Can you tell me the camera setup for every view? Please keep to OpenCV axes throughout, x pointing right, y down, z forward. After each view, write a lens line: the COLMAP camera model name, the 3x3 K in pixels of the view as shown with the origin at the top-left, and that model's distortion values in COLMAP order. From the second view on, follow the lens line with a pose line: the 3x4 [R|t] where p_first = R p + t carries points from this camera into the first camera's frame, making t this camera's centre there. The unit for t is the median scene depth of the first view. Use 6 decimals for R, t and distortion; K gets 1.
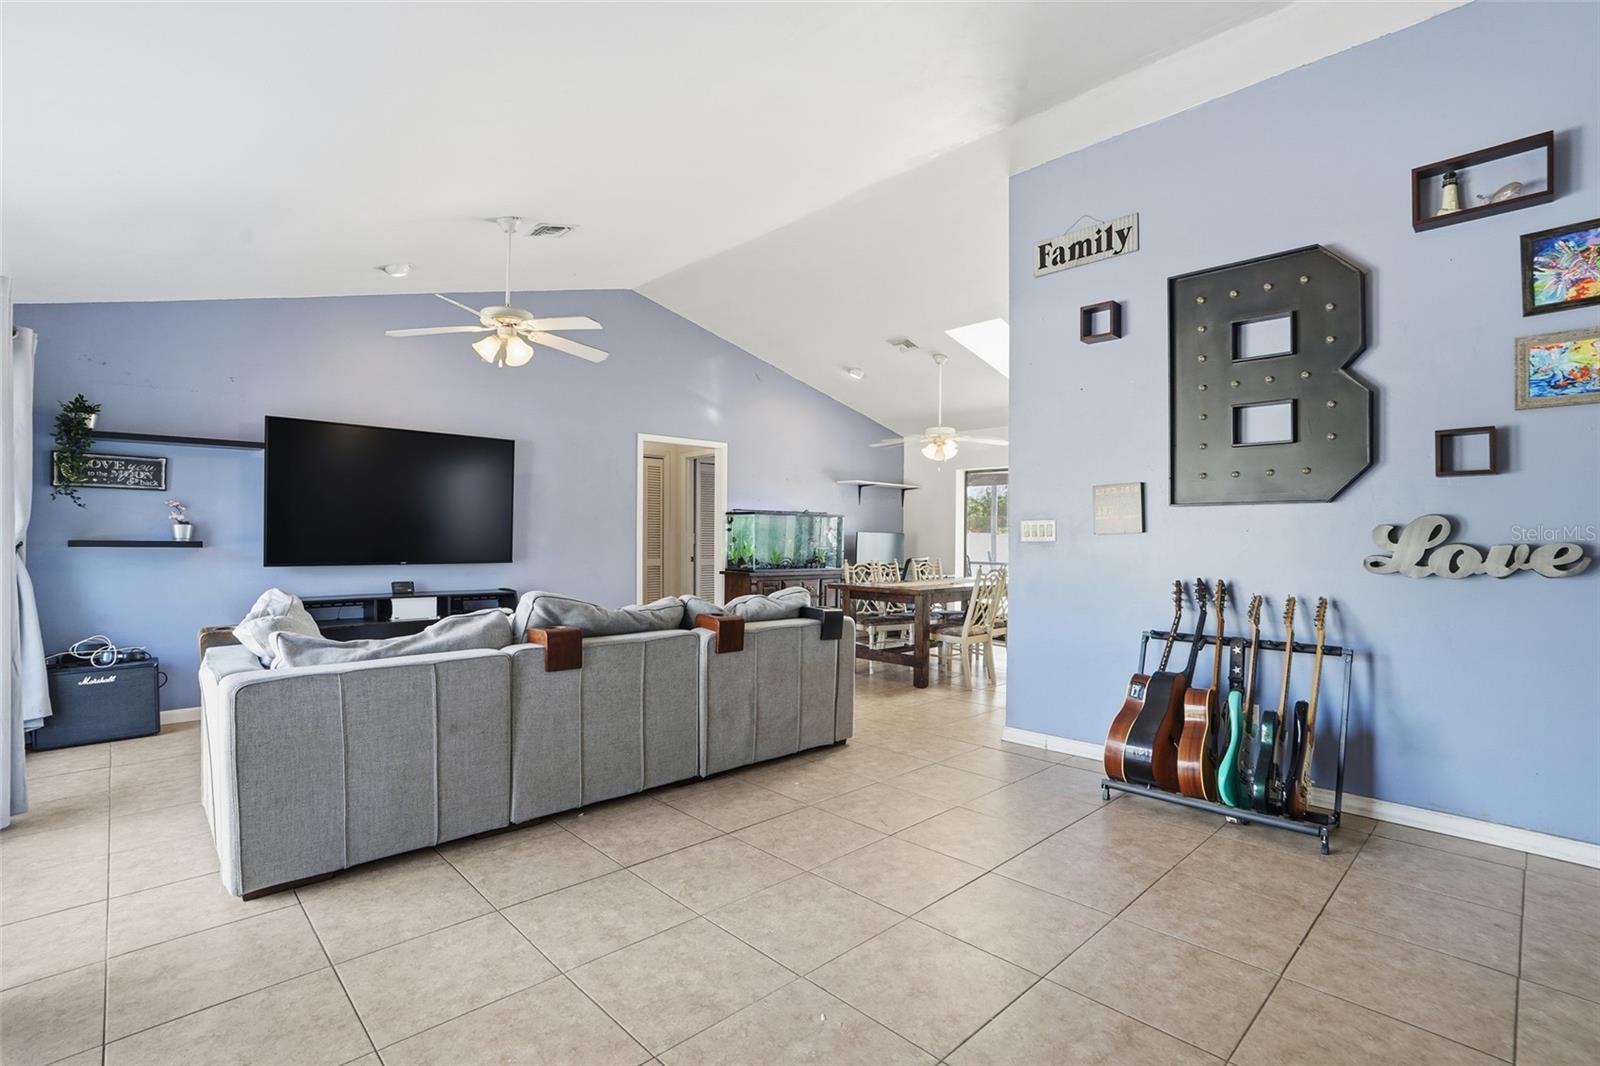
lens RADIAL K [[751.4, 0, 810.1], [0, 751.4, 542.9], [0, 0, 1]] dist [-0.044028, 0.004992]
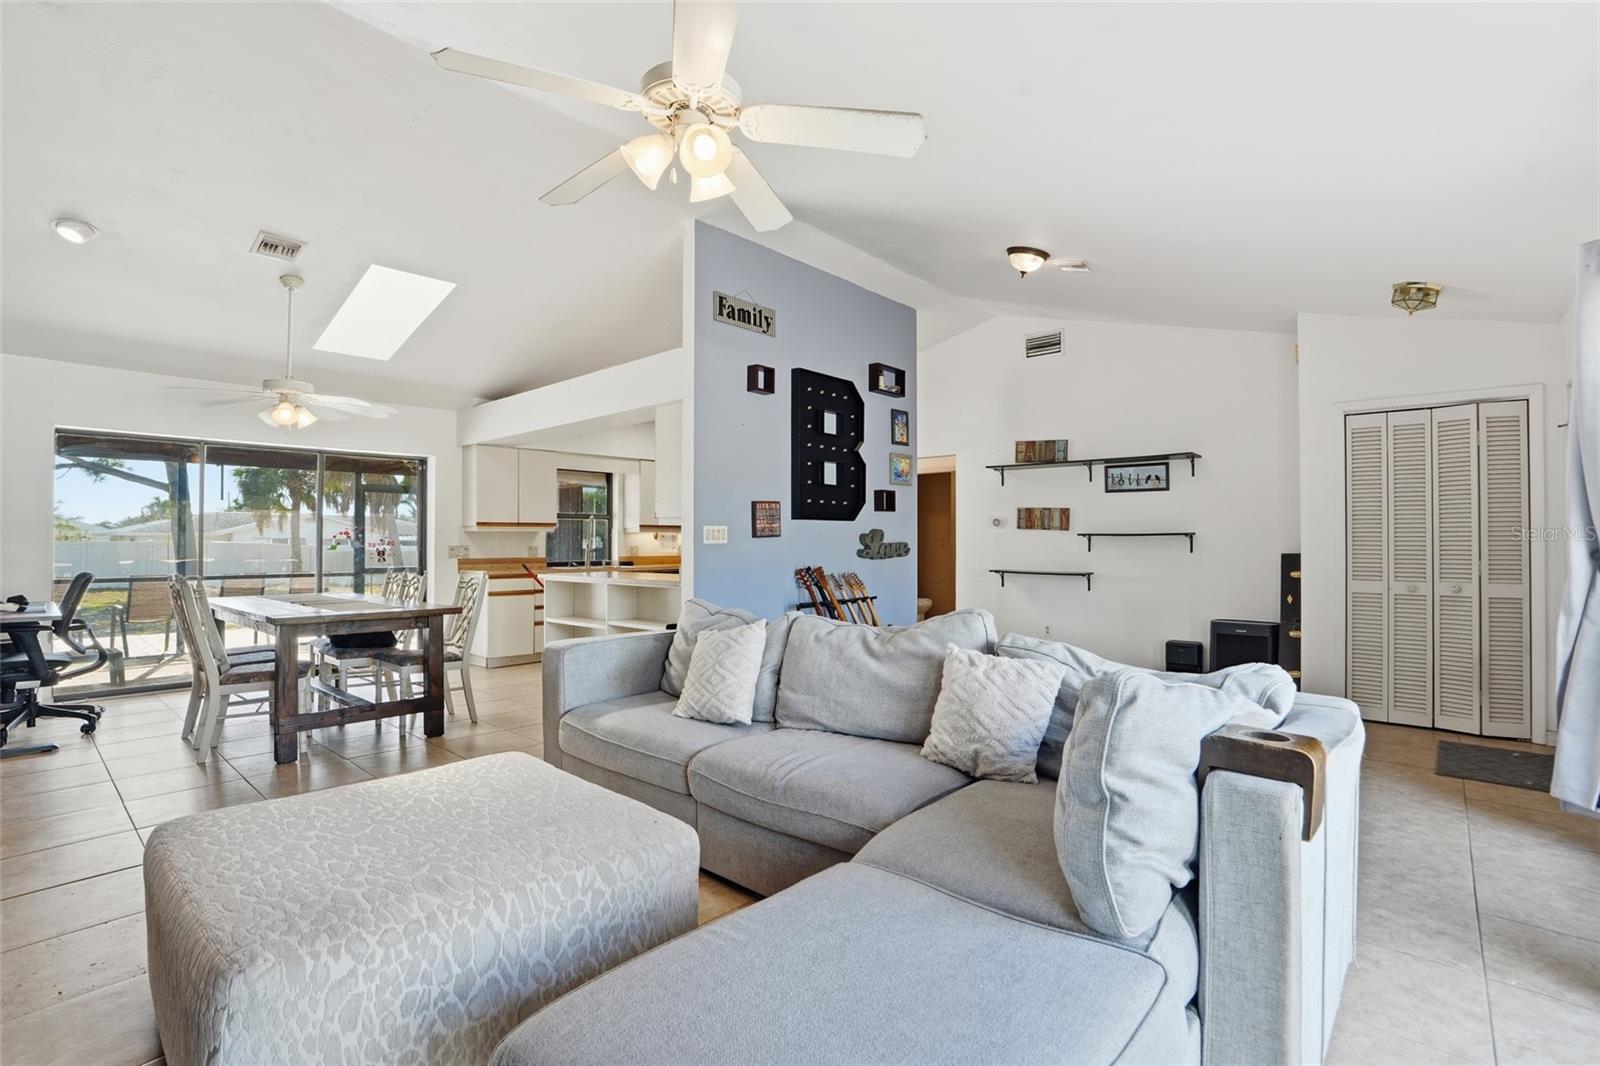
lens RADIAL K [[751.4, 0, 814.0], [0, 751.4, 539.4], [0, 0, 1]] dist [-0.044028, 0.004992]
pose [[-0.096531, -0.002386, 0.995327, -0.945644], [0.006714, 0.999973, 0.003048, -0.011591], [-0.995307, 0.006976, -0.096512, 1.015565]]
